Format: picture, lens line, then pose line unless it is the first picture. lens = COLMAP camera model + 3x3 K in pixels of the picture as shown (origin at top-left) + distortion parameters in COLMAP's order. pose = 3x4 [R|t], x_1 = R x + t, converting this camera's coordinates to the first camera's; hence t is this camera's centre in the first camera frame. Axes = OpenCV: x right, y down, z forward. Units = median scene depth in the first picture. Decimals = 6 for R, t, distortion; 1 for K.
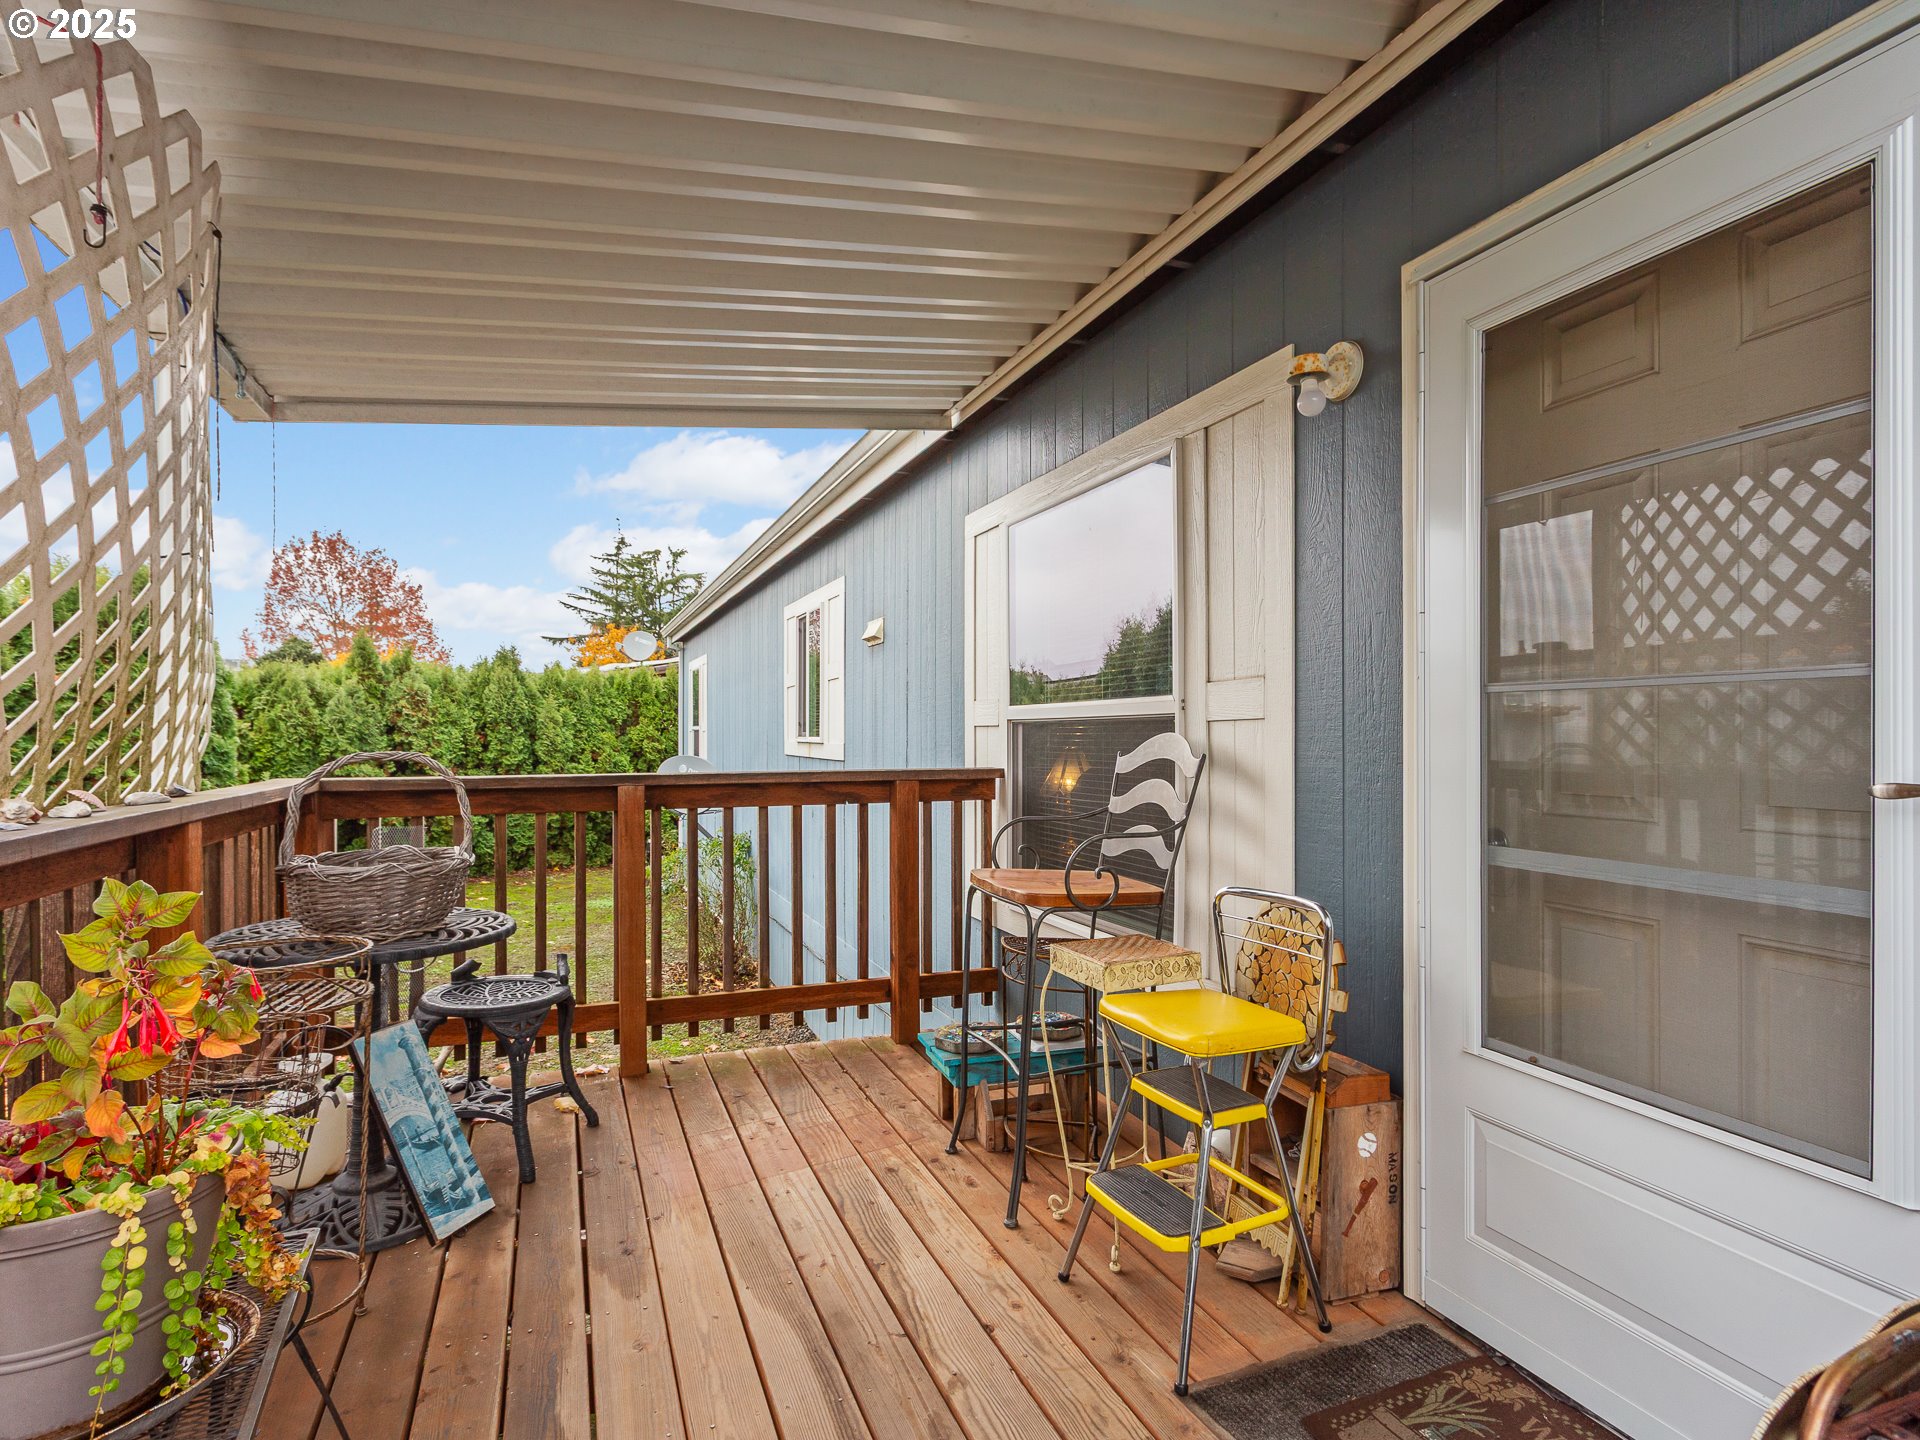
lens RADIAL K [[1032.8, 0, 952.5], [0, 1032.8, 733.0], [0, 0, 1]] dist [-0.000433, 0.002204]
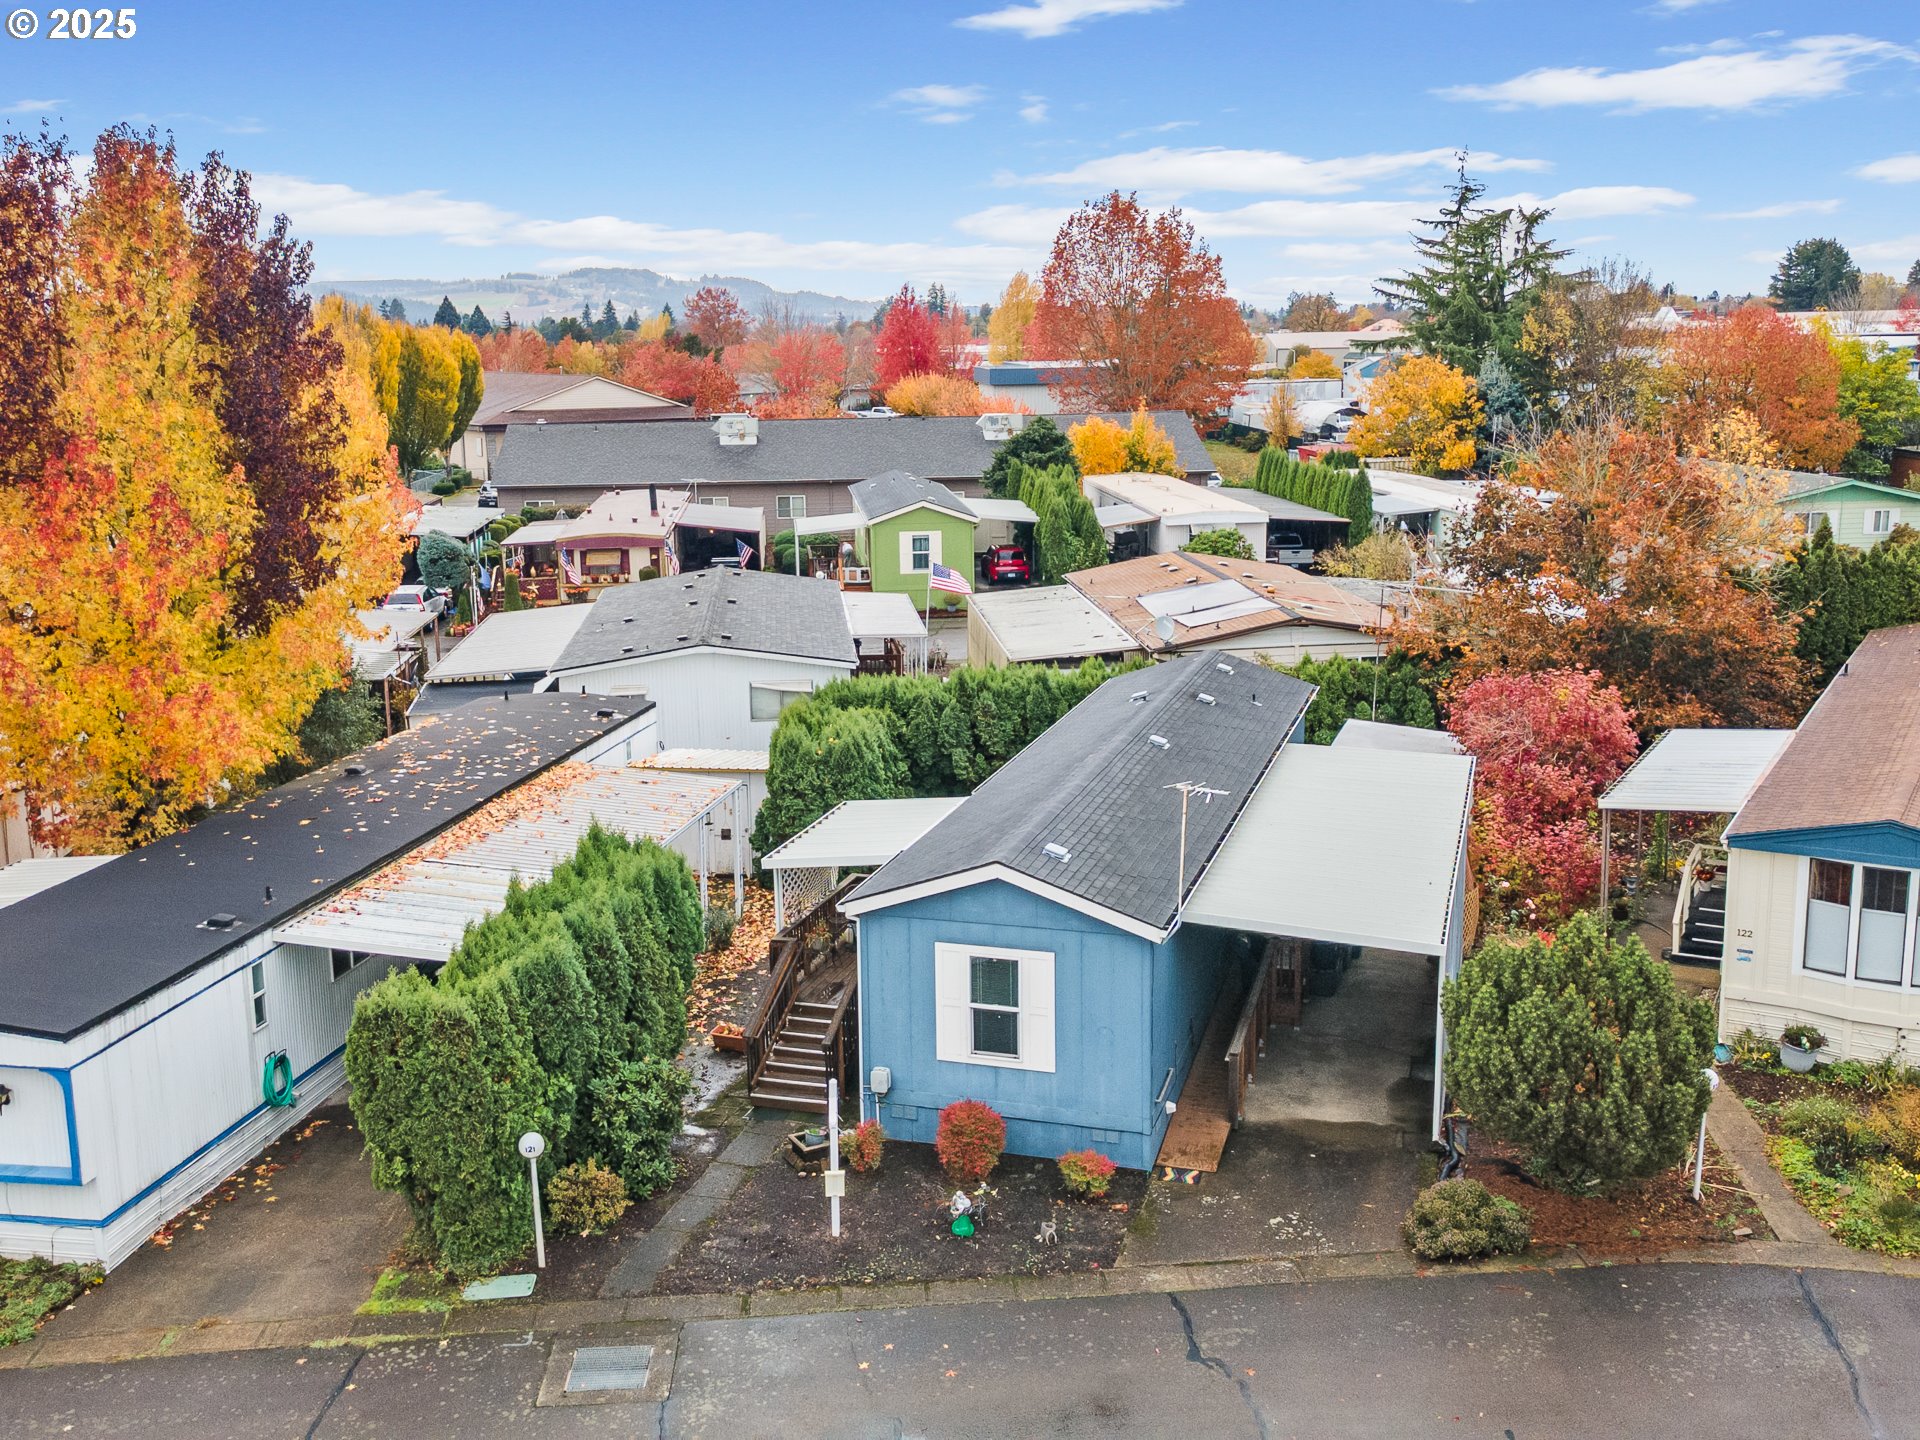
lens RADIAL K [[1844.9, 0, 960.0], [0, 1844.9, 720.0], [0, 0, 1]] dist [0.080163, -0.245493]
pose [[0.789162, 0.116688, -0.602998, 1.173304], [0.010602, 0.979052, 0.203333, -0.571932], [0.614093, -0.166856, 0.771394, -1.270221]]
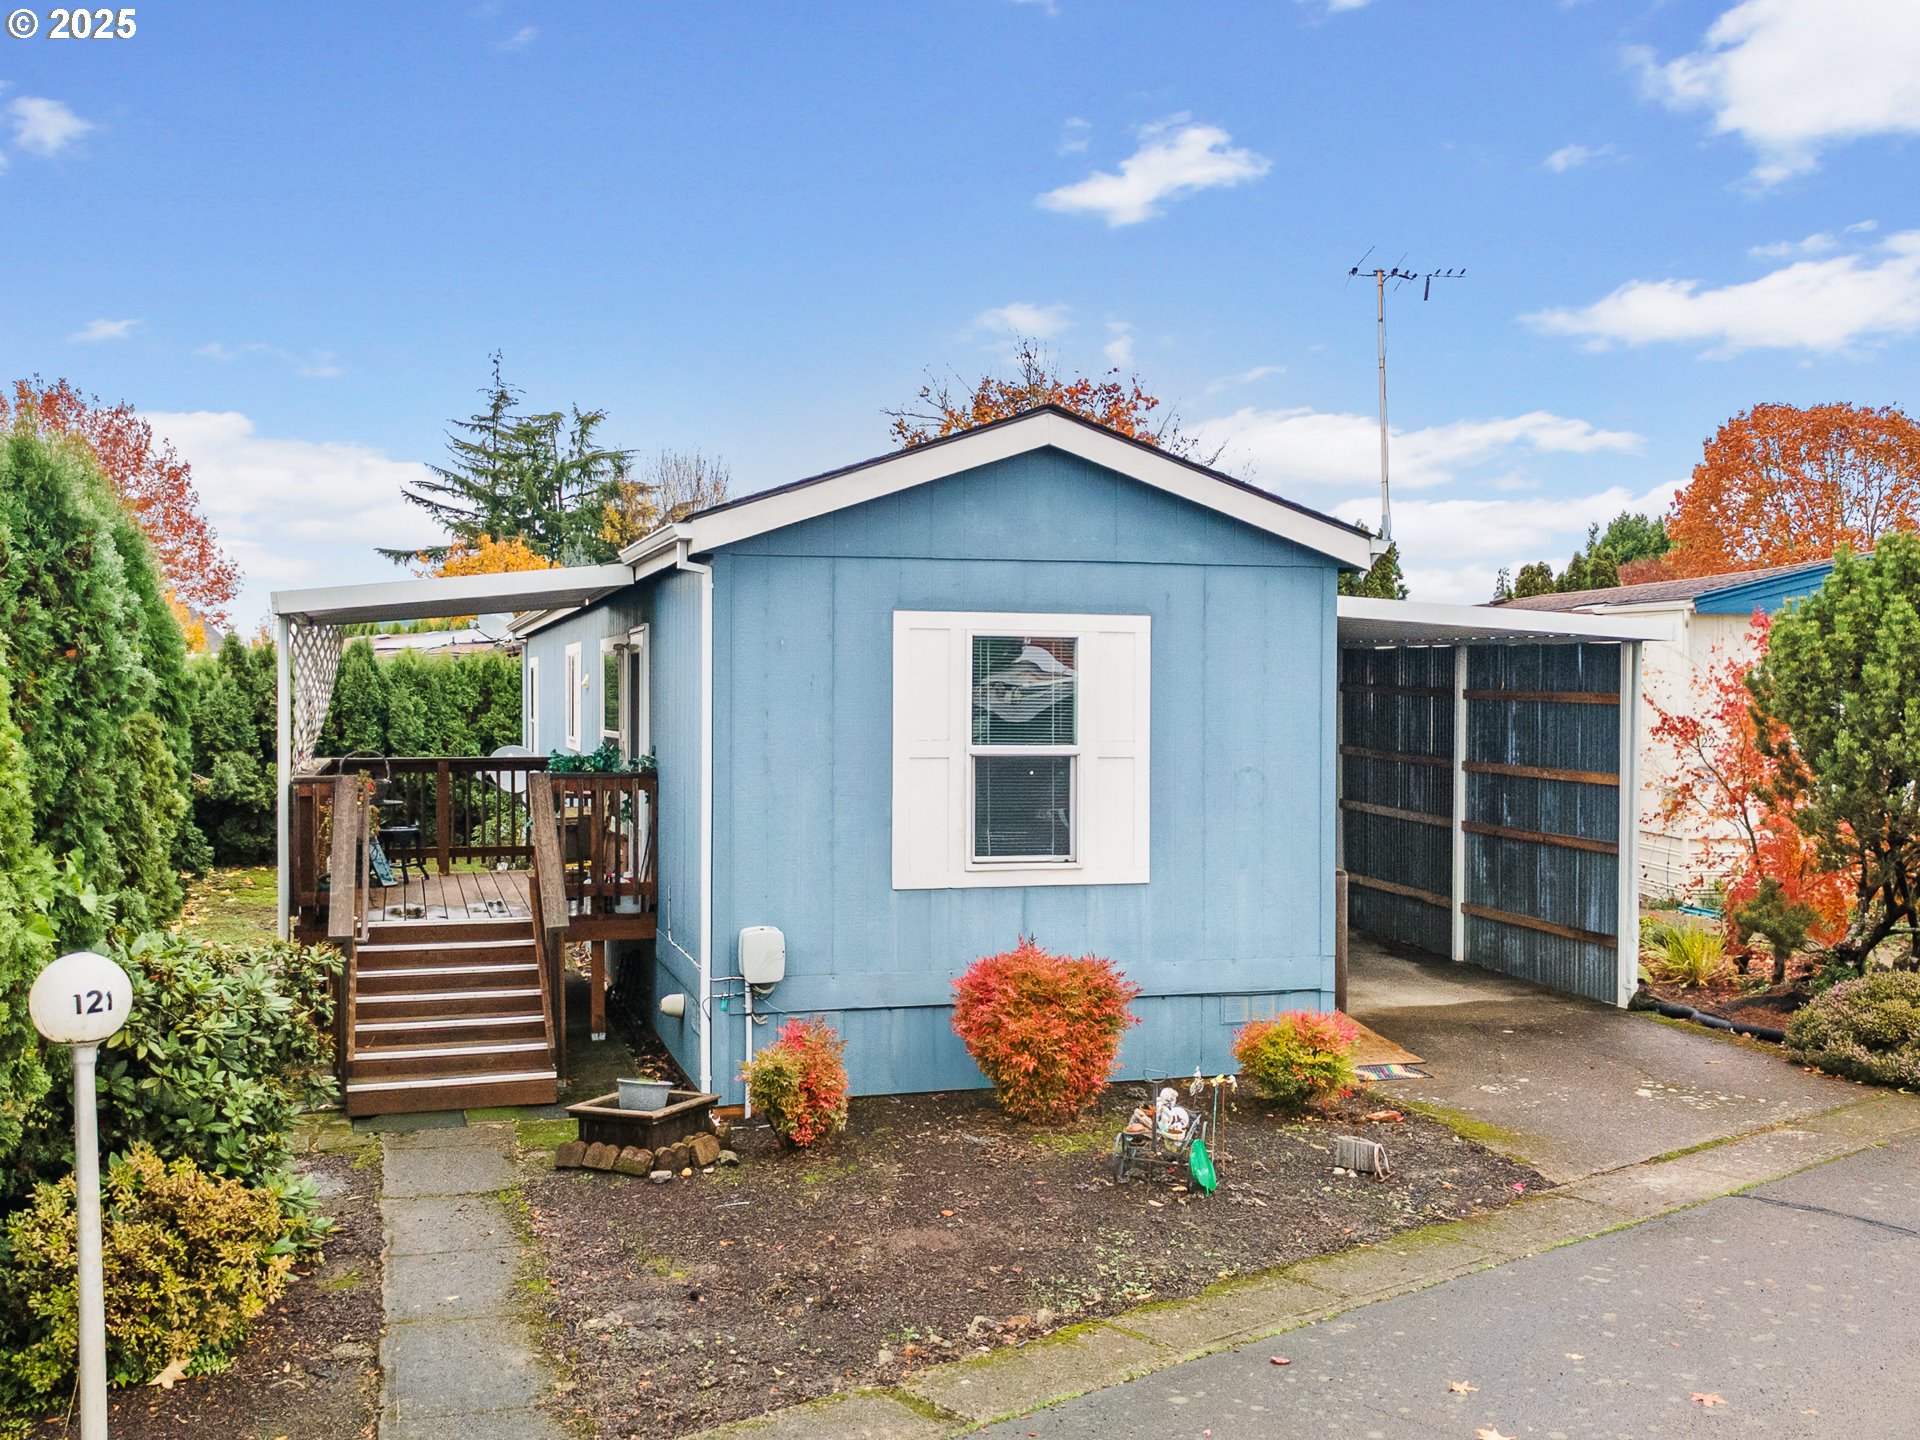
lens RADIAL K [[1889.7, 0, 987.0], [0, 1889.7, 740.1], [0, 0, 1]] dist [0.007481, 0.077598]
pose [[0.997904, 0.007311, -0.064296, 0.299412], [-0.005867, 0.999727, 0.022613, -0.026628], [0.064444, -0.022188, 0.997675, -0.806482]]
